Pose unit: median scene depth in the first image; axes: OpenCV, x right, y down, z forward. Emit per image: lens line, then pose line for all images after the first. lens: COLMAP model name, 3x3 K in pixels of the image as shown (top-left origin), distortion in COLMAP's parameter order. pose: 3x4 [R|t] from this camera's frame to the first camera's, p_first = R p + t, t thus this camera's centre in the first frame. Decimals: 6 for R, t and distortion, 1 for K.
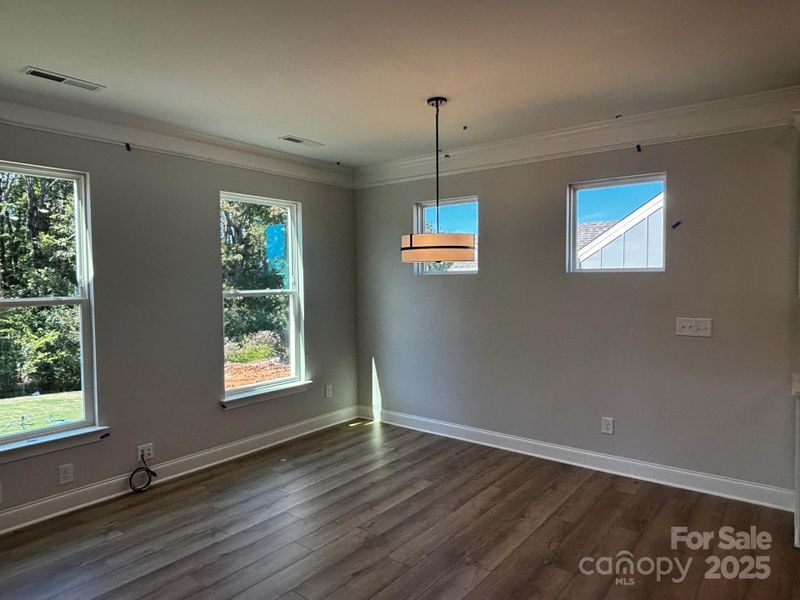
lens RADIAL K [[503.7, 0, 400.0], [0, 503.7, 300.0], [0, 0, 1]] dist [-0.002317, -0.000717]
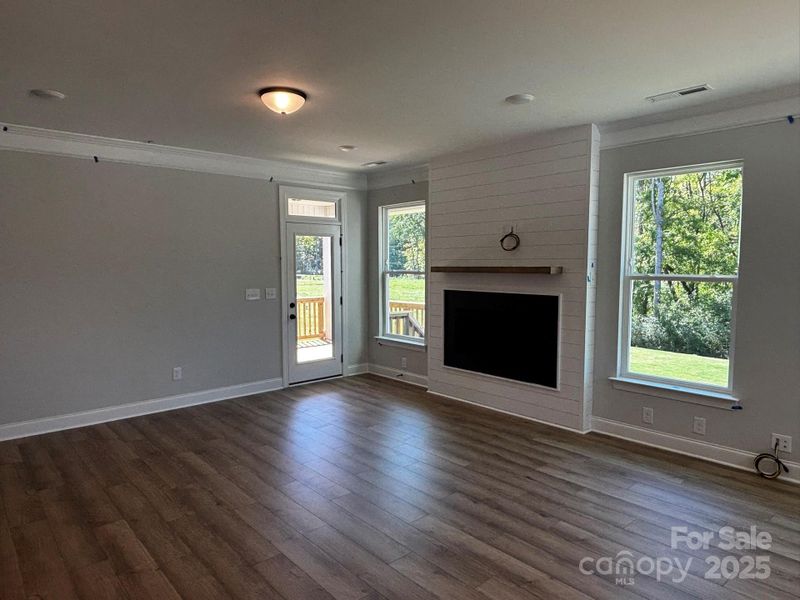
lens RADIAL K [[503.7, 0, 400.0], [0, 503.7, 300.0], [0, 0, 1]] dist [-0.002317, -0.000717]
pose [[-0.154346, 0.078979, -0.984855, 0.549696], [-0.044744, 0.995218, 0.086822, -0.015550], [0.987003, 0.057467, -0.150074, 0.448502]]
